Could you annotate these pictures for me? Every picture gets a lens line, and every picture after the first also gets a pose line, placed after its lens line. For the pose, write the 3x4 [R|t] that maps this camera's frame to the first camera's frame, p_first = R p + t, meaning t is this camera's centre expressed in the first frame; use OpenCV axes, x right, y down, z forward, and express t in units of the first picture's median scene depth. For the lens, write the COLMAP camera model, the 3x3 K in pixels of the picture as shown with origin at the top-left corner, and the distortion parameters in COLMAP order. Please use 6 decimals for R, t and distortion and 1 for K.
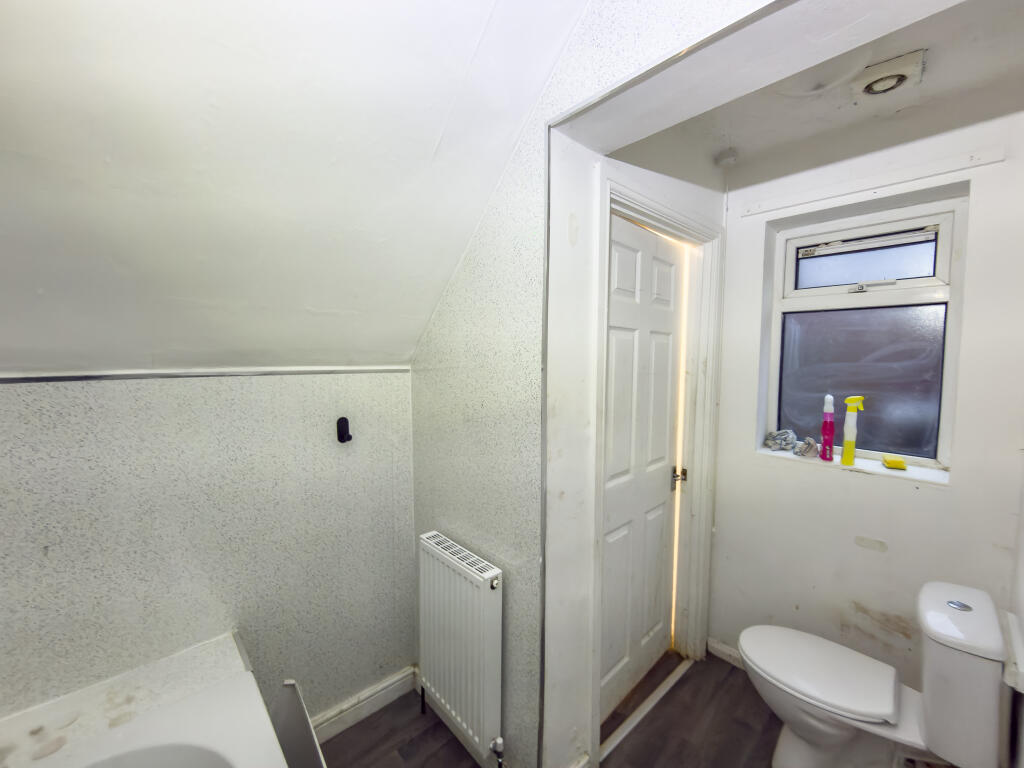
lens RADIAL K [[421.0, 0, 516.4], [0, 421.0, 386.6], [0, 0, 1]] dist [-0.001654, -0.000233]
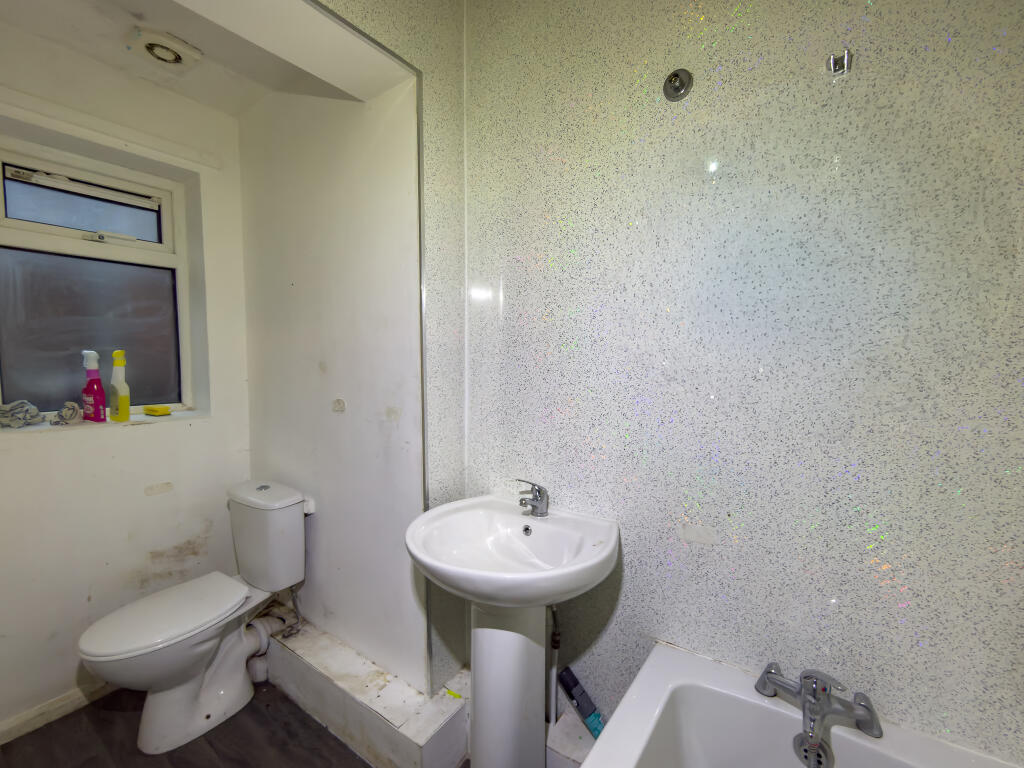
lens RADIAL K [[421.0, 0, 516.4], [0, 421.0, 386.6], [0, 0, 1]] dist [-0.001654, -0.000233]
pose [[-0.204187, -0.082504, 0.975449, -0.339959], [0.067730, 0.992864, 0.098155, 0.073038], [-0.976586, 0.086109, -0.197142, 0.299494]]
